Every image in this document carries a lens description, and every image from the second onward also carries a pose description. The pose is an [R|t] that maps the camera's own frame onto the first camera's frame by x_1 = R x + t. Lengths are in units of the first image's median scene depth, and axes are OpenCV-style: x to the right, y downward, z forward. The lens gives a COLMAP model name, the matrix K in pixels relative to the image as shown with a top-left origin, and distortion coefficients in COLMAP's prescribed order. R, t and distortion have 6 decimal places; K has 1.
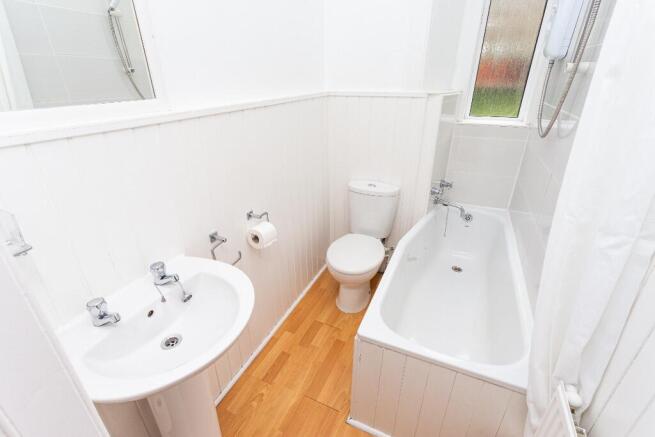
lens RADIAL K [[308.7, 0, 328.0], [0, 308.7, 220.4], [0, 0, 1]] dist [0.001963, 0.001287]
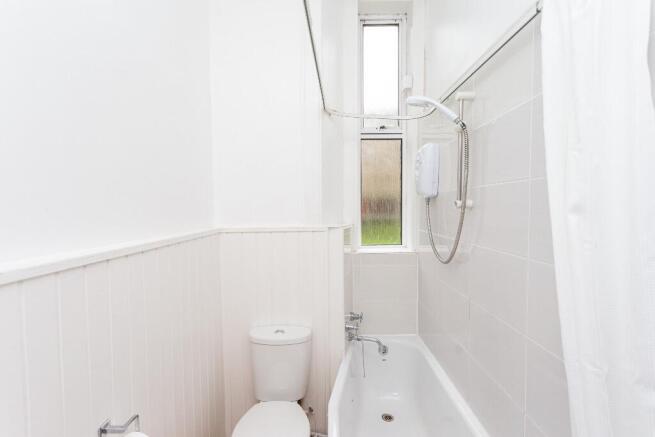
lens RADIAL K [[308.7, 0, 328.0], [0, 308.7, 220.4], [0, 0, 1]] dist [0.001963, 0.001287]
pose [[0.912643, -0.020815, 0.408228, -0.068608], [0.183473, 0.913305, -0.363608, -0.060781], [-0.365268, 0.406743, 0.837341, 0.141705]]
